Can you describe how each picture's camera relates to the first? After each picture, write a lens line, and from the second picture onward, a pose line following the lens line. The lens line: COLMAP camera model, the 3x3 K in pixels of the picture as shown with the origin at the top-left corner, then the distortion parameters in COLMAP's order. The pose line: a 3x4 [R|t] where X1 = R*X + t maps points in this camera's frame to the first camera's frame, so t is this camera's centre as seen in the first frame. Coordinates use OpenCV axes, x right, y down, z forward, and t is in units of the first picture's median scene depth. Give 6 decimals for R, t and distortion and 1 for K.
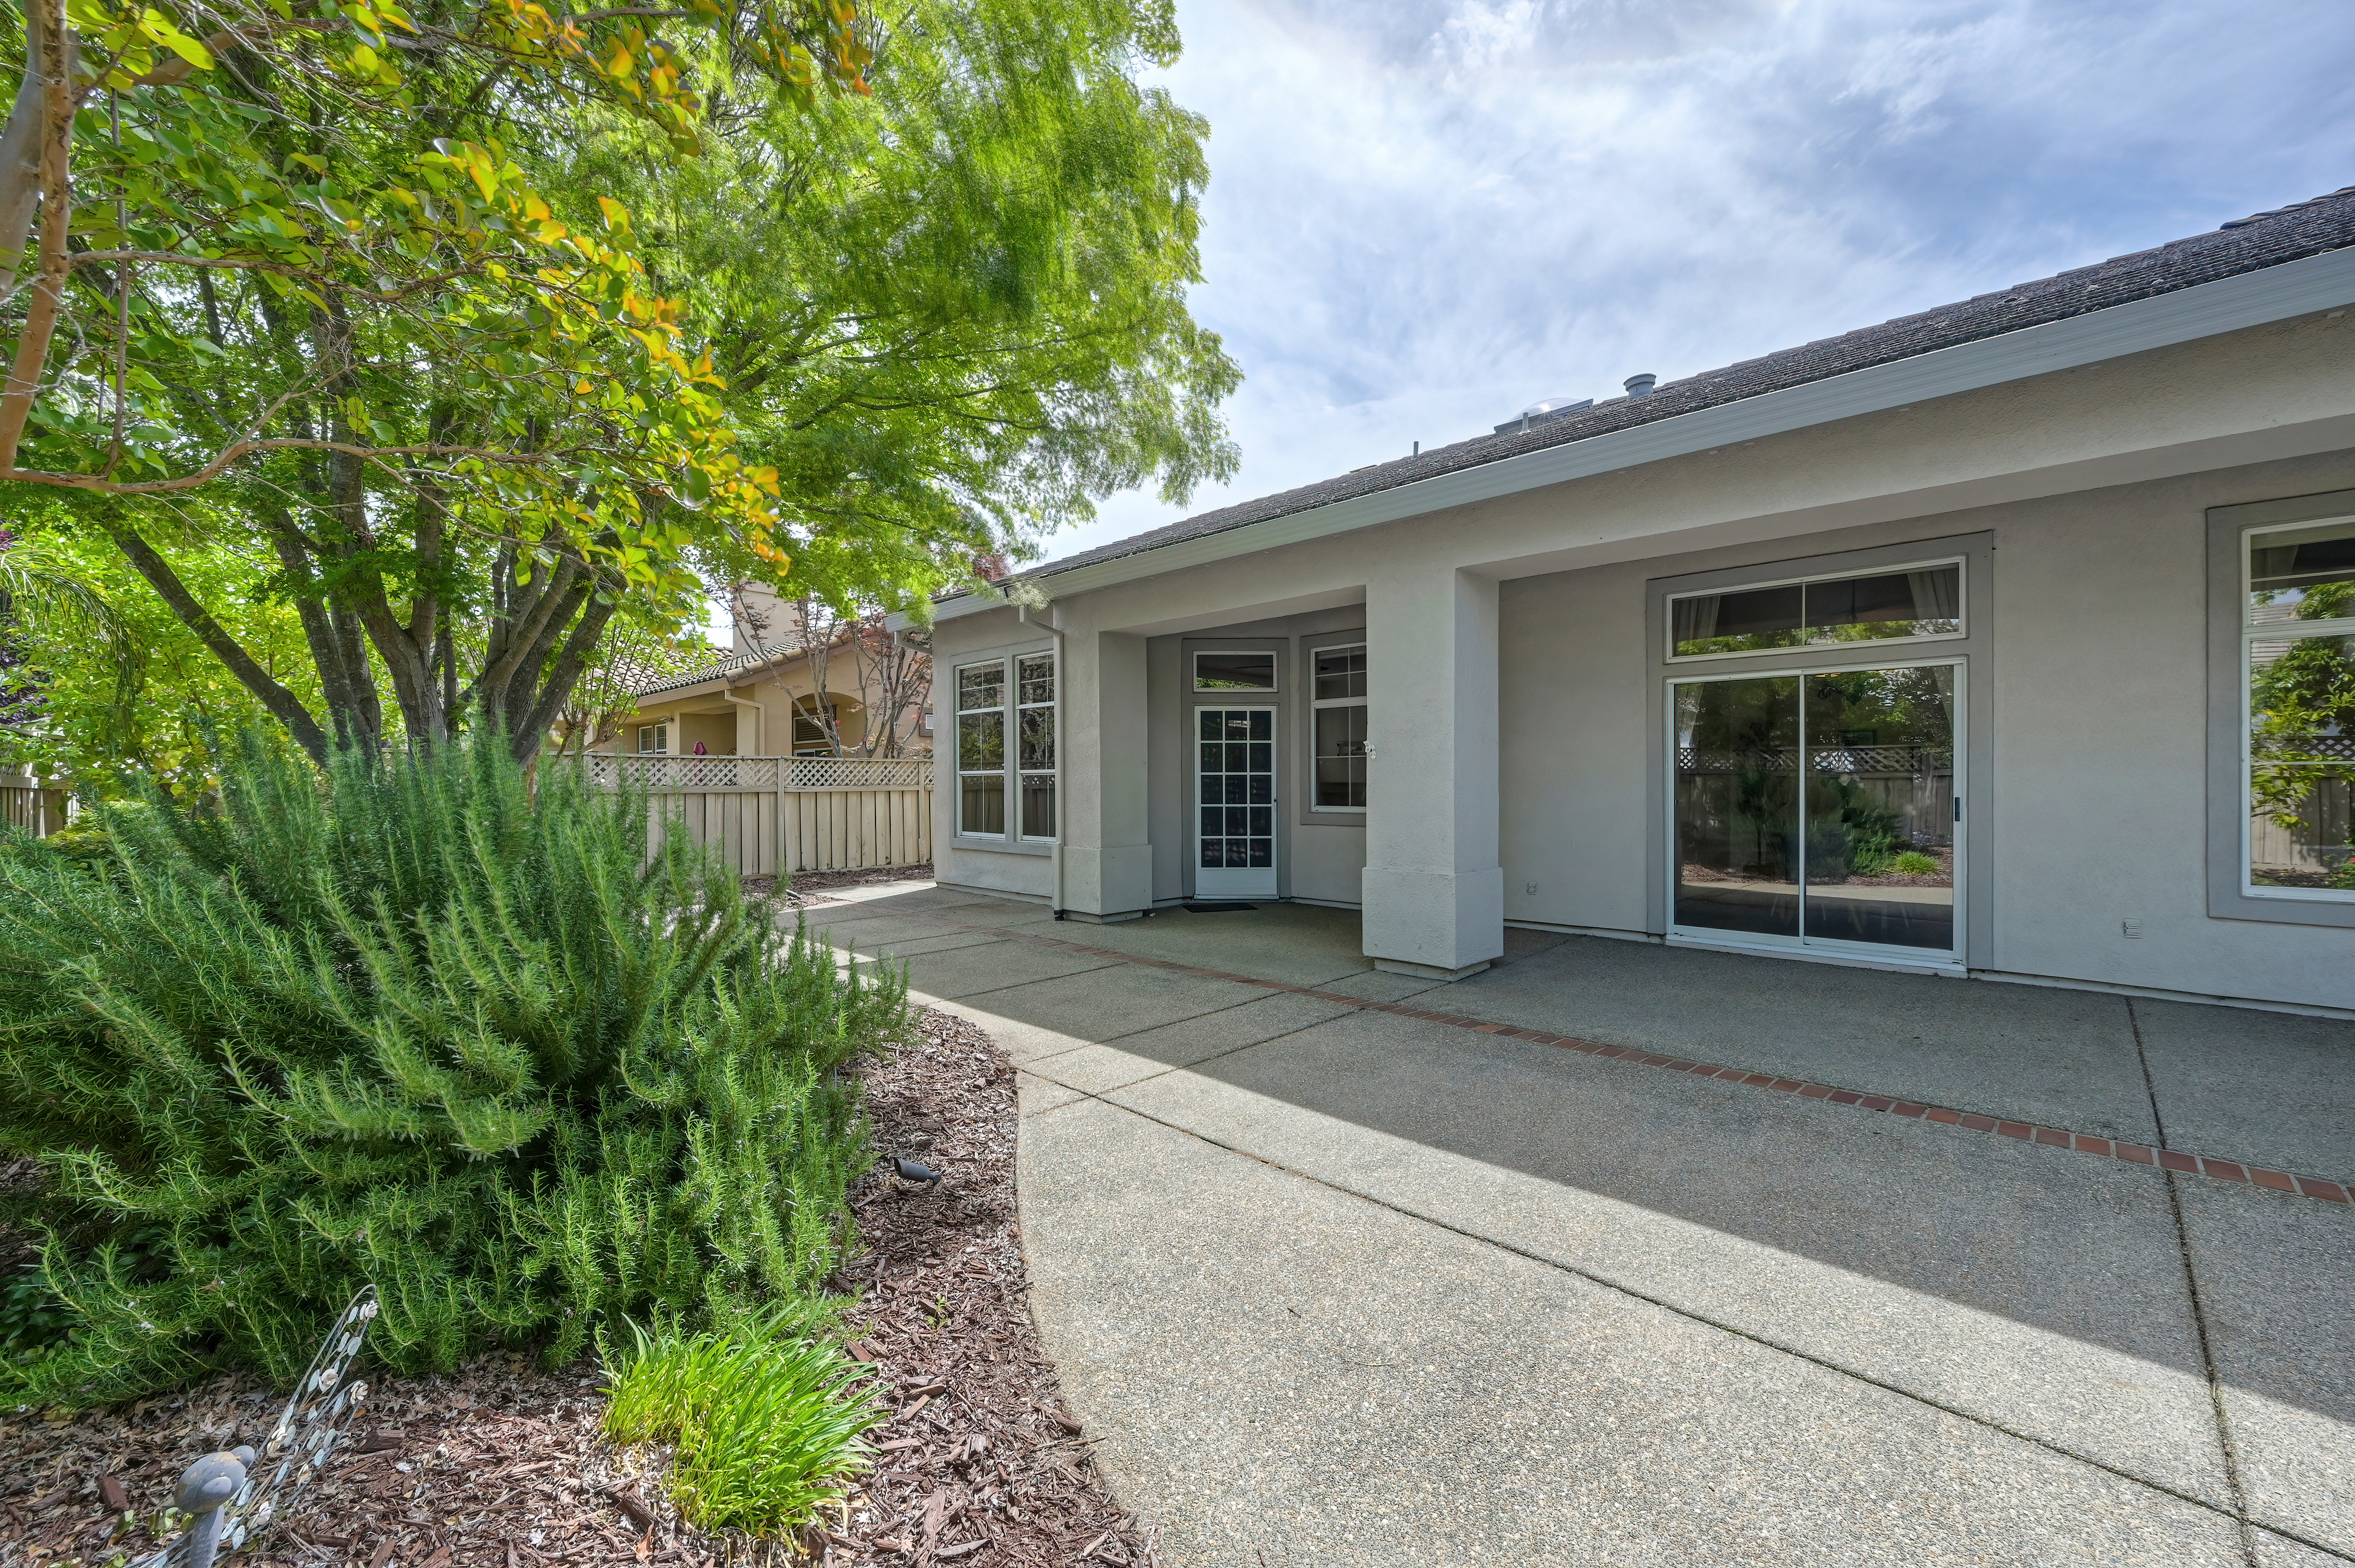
lens RADIAL K [[928.8, 0, 1177.5], [0, 928.8, 784.0], [0, 0, 1]] dist [0.000795, 0.000336]
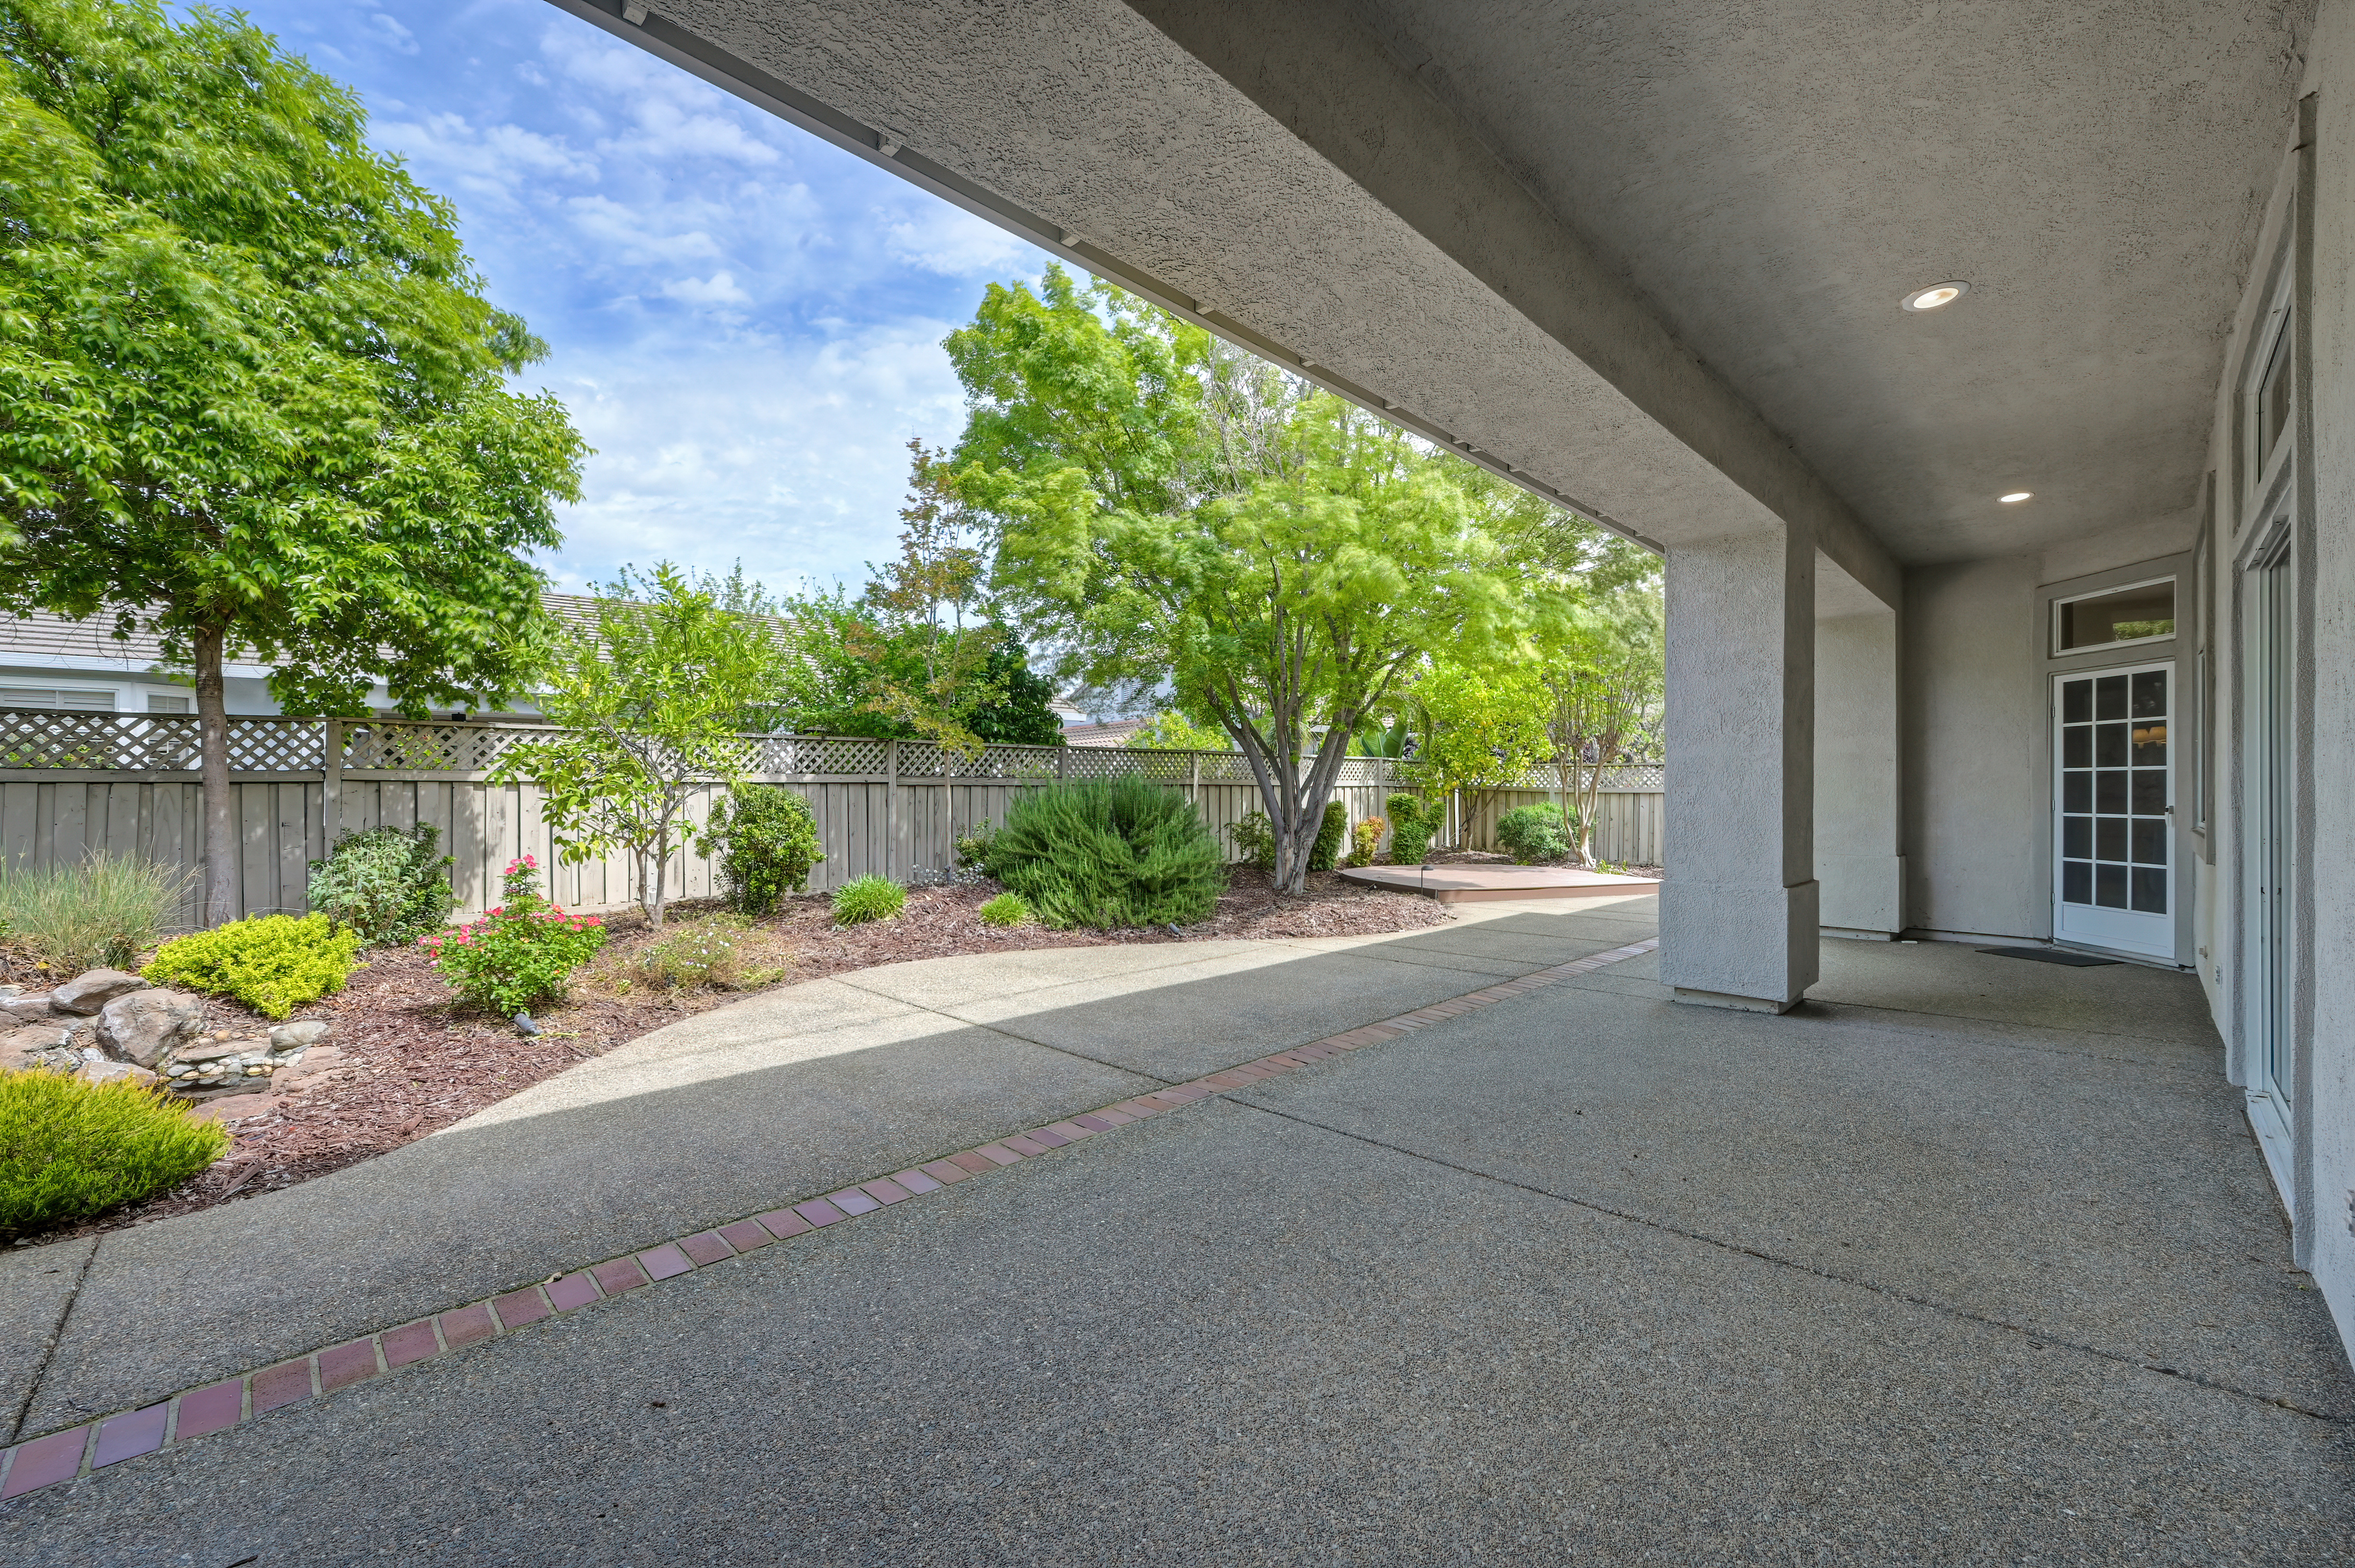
lens RADIAL K [[928.9, 0, 1177.5], [0, 928.9, 784.0], [0, 0, 1]] dist [0.000795, 0.000336]
pose [[-0.016527, -0.003832, -0.999856, 1.231117], [-0.001246, 0.999992, -0.003812, 0.005529], [0.999863, 0.001182, -0.016531, 0.540439]]
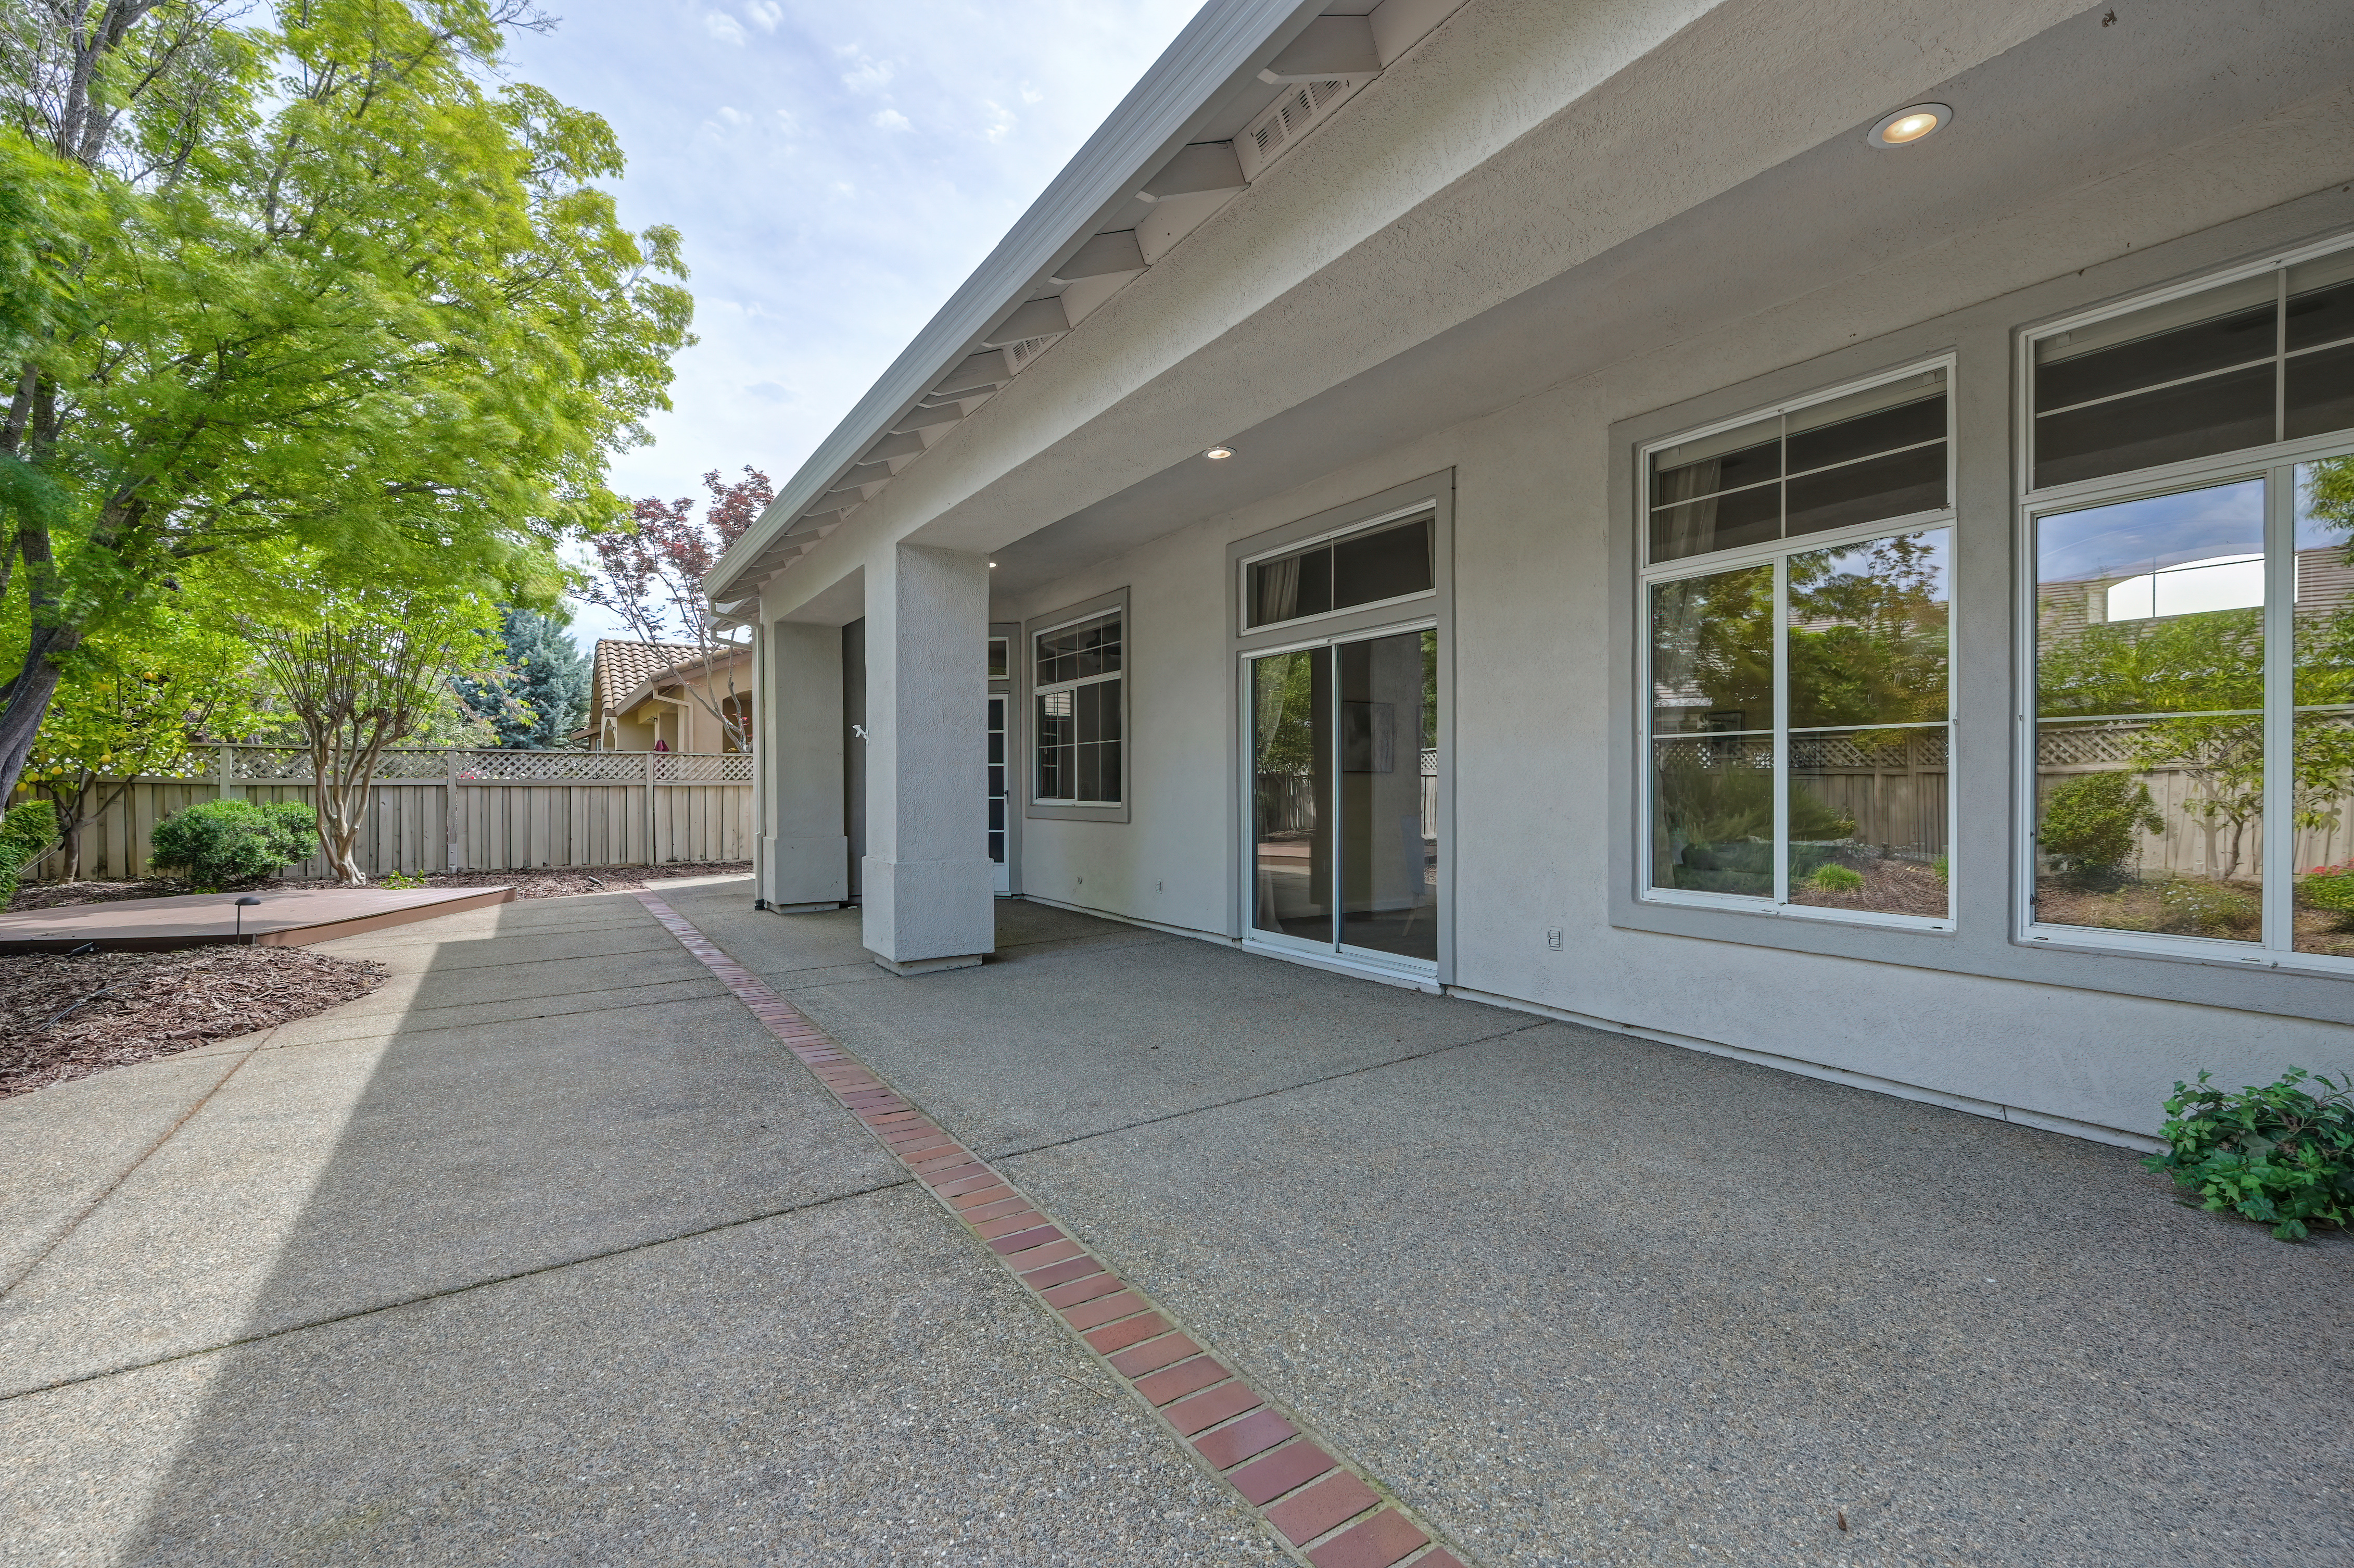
lens RADIAL K [[988.5, 0, 1177.8], [0, 988.5, 792.3], [0, 0, 1]] dist [-0.001961, 0.000610]
pose [[0.978603, 0.002694, -0.205741, 0.795970], [-0.001630, 0.999984, 0.005340, 0.018872], [0.205752, -0.004891, 0.978592, 0.065323]]
